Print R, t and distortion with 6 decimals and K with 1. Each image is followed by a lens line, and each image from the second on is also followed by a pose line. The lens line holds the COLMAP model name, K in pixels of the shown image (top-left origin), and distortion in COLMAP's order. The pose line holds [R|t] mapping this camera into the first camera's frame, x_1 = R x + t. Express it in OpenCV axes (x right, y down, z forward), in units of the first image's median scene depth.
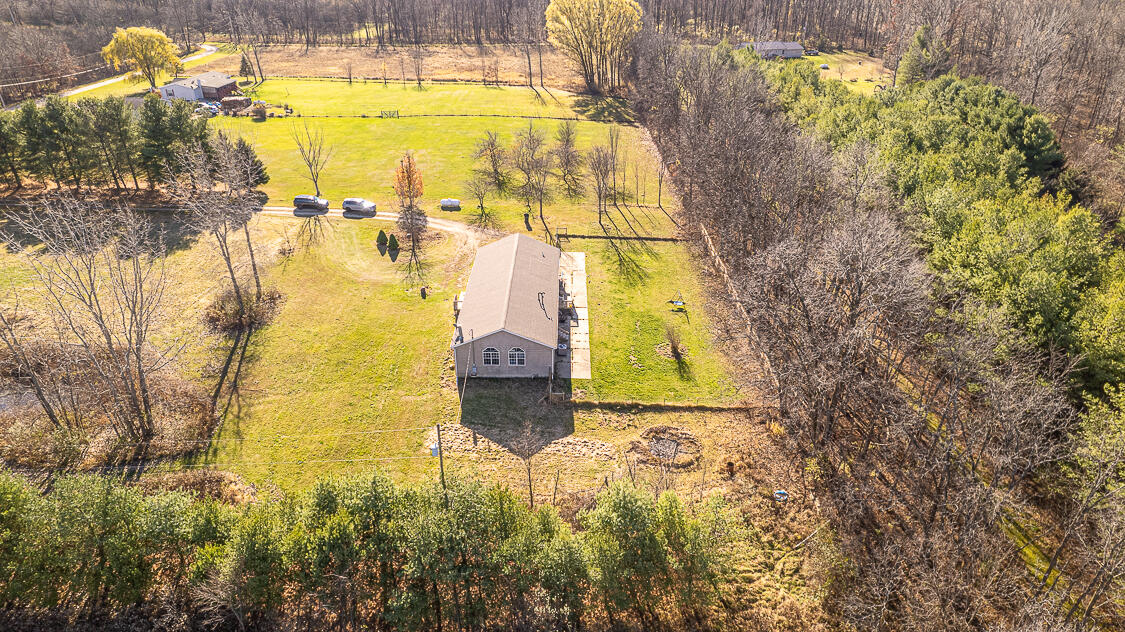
lens RADIAL K [[717.0, 0, 565.4], [0, 717.0, 318.7], [0, 0, 1]] dist [-0.062991, 0.051528]
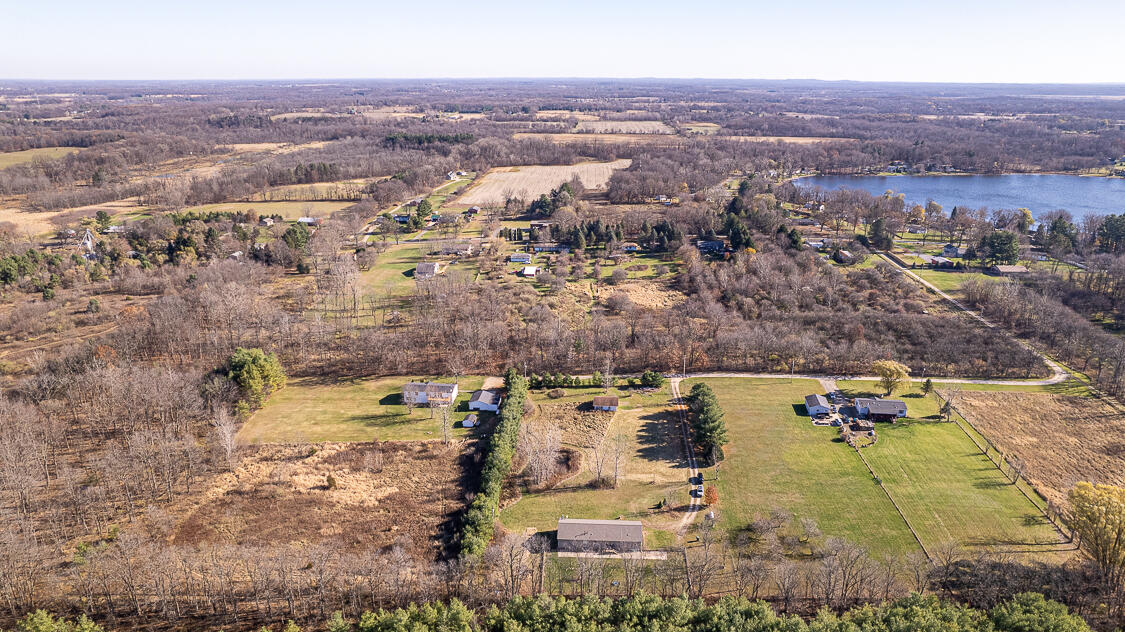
lens RADIAL K [[731.9, 0, 566.5], [0, 731.9, 319.7], [0, 0, 1]] dist [-0.064995, 0.050316]
pose [[-0.046062, 0.310492, -0.949459, 2.052299], [-0.477893, 0.827796, 0.293891, -1.290488], [0.877210, 0.467277, 0.110252, 0.207205]]
